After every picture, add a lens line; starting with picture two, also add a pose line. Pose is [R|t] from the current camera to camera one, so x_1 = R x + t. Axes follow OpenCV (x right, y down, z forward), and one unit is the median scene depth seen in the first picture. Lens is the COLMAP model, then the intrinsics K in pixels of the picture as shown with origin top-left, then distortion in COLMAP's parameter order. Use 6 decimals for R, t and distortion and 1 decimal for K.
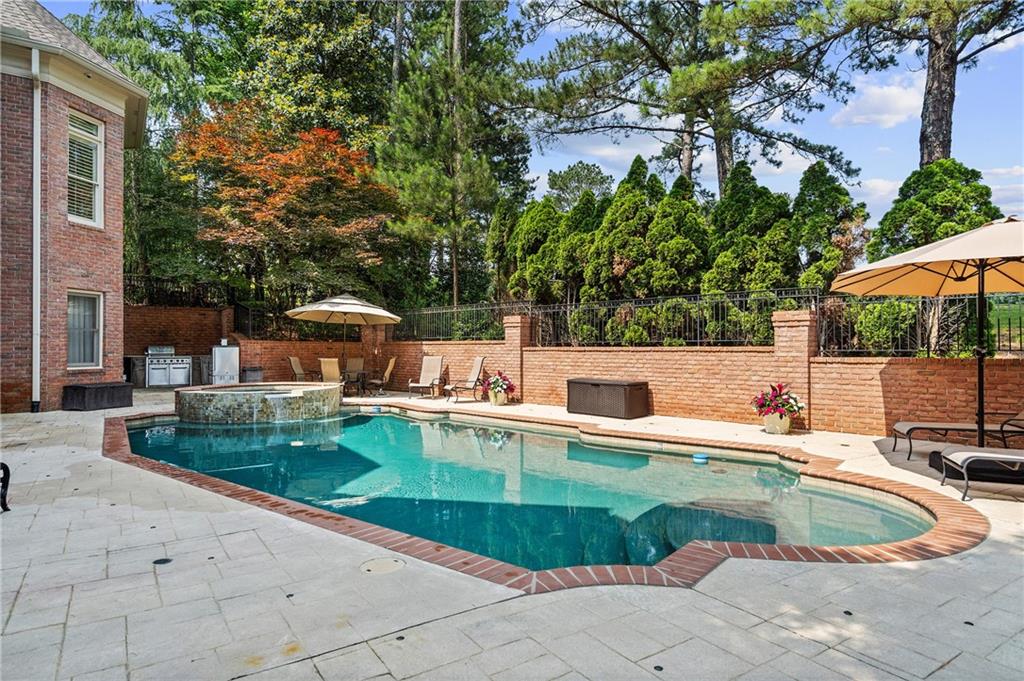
lens RADIAL K [[590.0, 0, 510.3], [0, 590.0, 341.4], [0, 0, 1]] dist [0.005962, 0.000900]
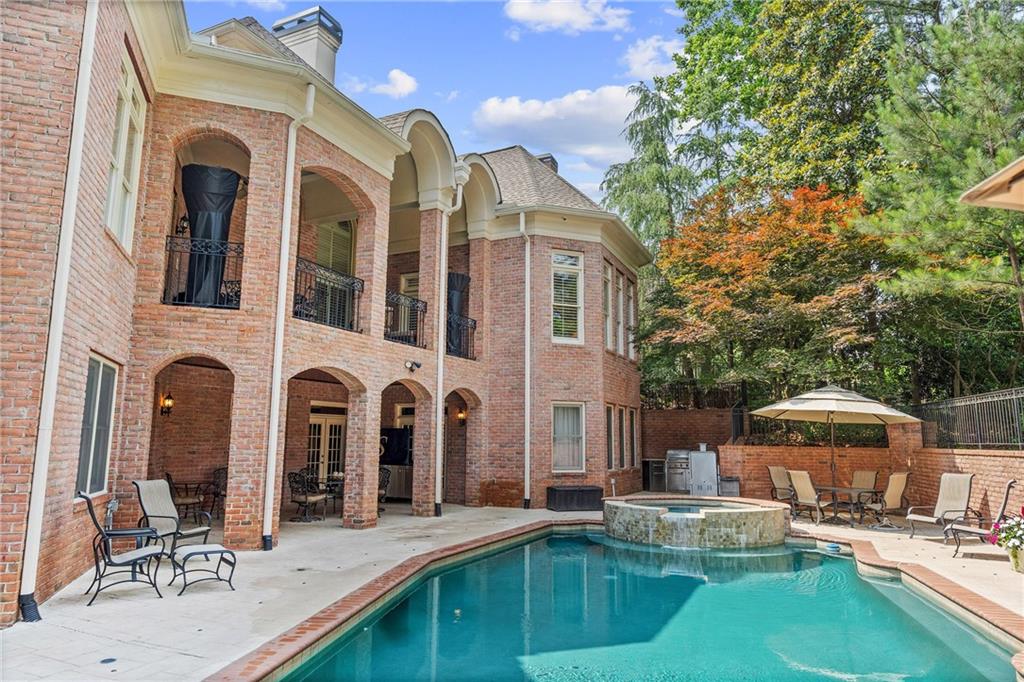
lens RADIAL K [[641.8, 0, 516.4], [0, 641.8, 343.3], [0, 0, 1]] dist [-0.001659, -0.000370]
pose [[0.512893, -0.125077, -0.849292, 0.193703], [0.002339, 0.989529, -0.144318, -0.013150], [0.858449, 0.072034, 0.507815, 0.193788]]
